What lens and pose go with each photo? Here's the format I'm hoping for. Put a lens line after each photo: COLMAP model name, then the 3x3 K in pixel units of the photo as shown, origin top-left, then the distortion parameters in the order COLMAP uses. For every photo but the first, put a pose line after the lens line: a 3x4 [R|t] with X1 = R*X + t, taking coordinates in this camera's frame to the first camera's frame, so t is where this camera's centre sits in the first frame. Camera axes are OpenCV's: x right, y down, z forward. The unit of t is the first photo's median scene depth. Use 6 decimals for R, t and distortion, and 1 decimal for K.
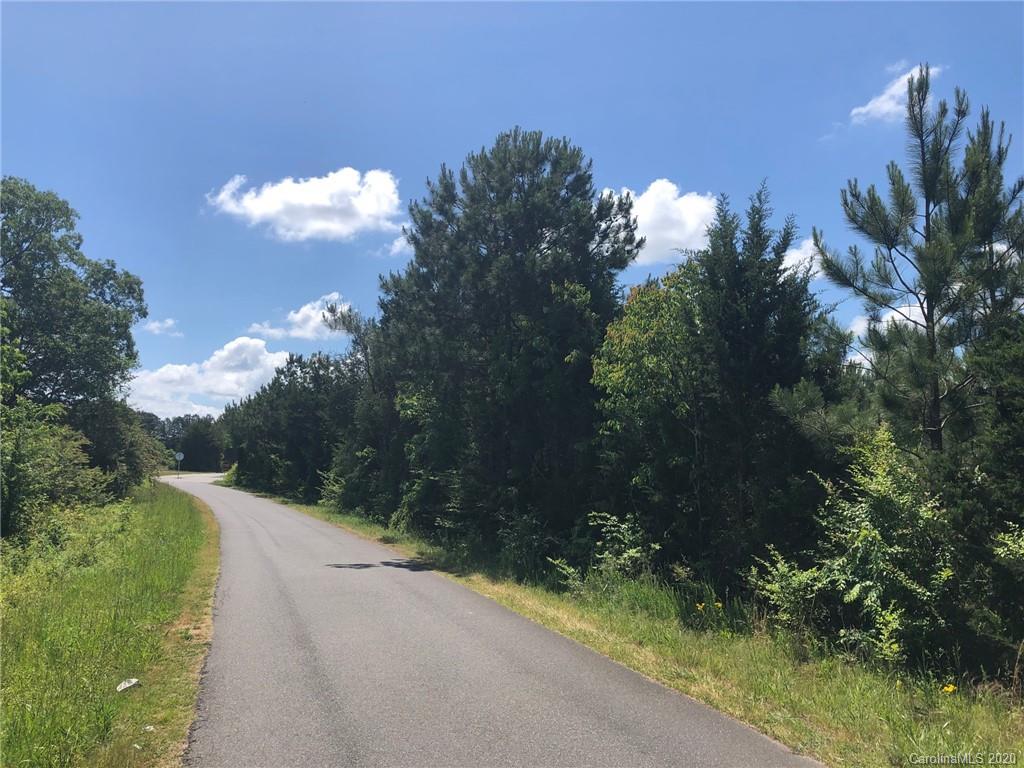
lens RADIAL K [[847.5, 0, 513.3], [0, 847.5, 376.2], [0, 0, 1]] dist [0.021965, 0.004467]
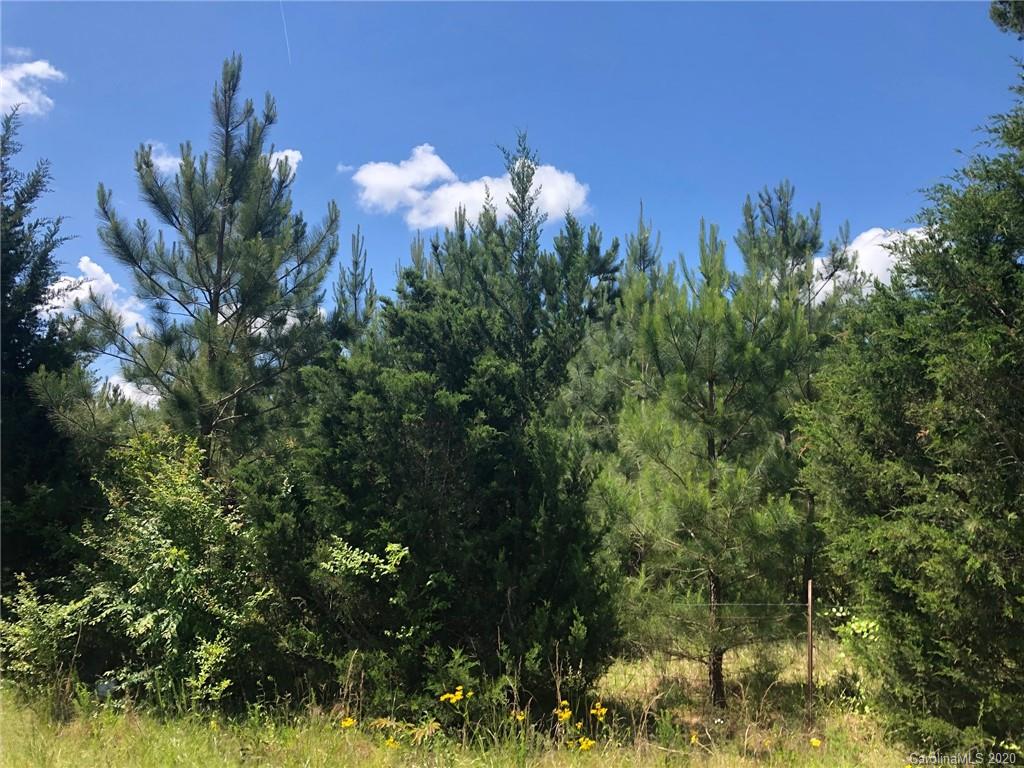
lens RADIAL K [[847.5, 0, 513.3], [0, 847.5, 376.2], [0, 0, 1]] dist [0.021965, 0.004467]
pose [[0.539912, 0.123326, 0.832638, -0.118933], [-0.122461, 0.990192, -0.067254, 0.020757], [-0.832765, -0.065654, 0.549720, 0.223483]]
